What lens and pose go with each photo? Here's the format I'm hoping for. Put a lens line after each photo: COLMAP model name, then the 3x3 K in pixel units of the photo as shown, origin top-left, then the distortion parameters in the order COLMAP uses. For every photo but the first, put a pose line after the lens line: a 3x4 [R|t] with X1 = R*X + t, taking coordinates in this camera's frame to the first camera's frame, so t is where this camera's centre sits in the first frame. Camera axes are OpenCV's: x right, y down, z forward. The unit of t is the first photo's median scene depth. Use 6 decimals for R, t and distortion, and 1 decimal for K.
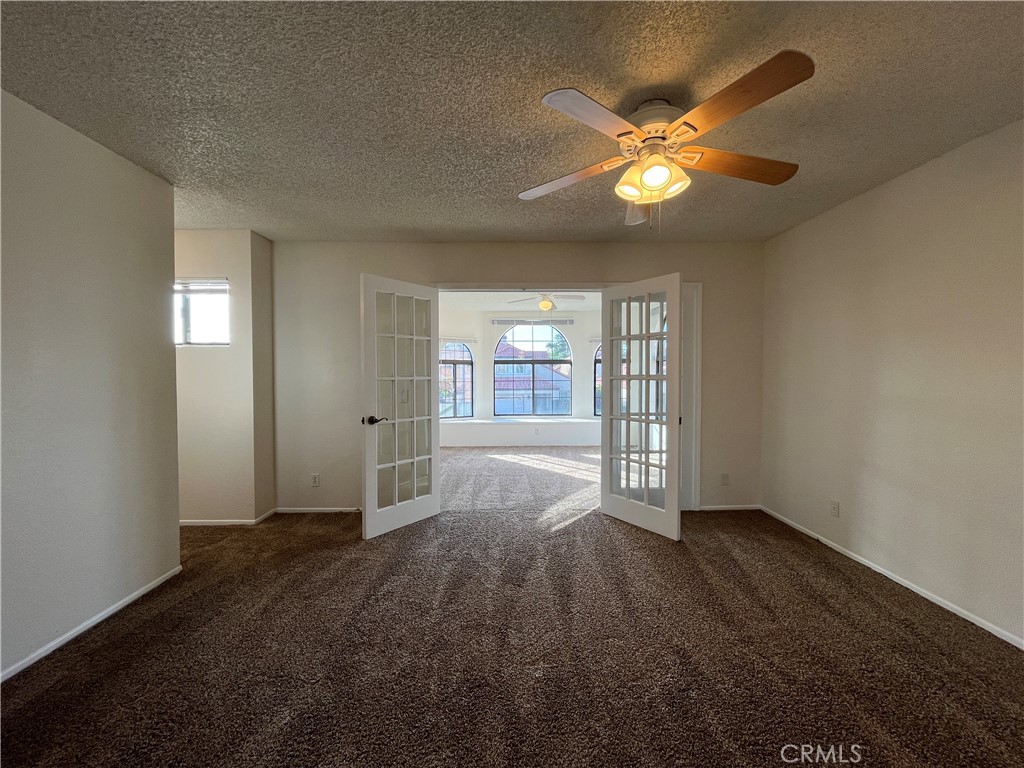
lens RADIAL K [[412.8, 0, 511.1], [0, 412.8, 384.5], [0, 0, 1]] dist [-0.002766, -0.000183]
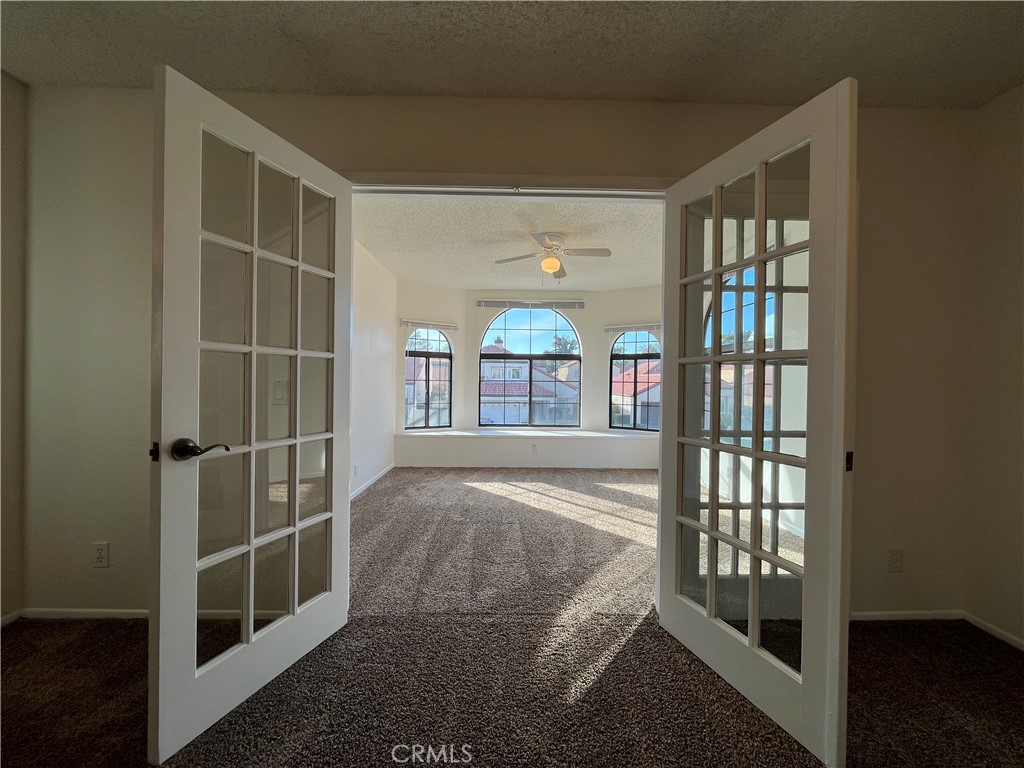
lens RADIAL K [[412.8, 0, 515.2], [0, 412.8, 380.1], [0, 0, 1]] dist [-0.002766, -0.000183]
pose [[0.999720, 0.015508, 0.017869, 0.014181], [-0.014990, 0.999473, -0.028786, 0.015143], [-0.018306, 0.028510, 0.999426, 0.300562]]
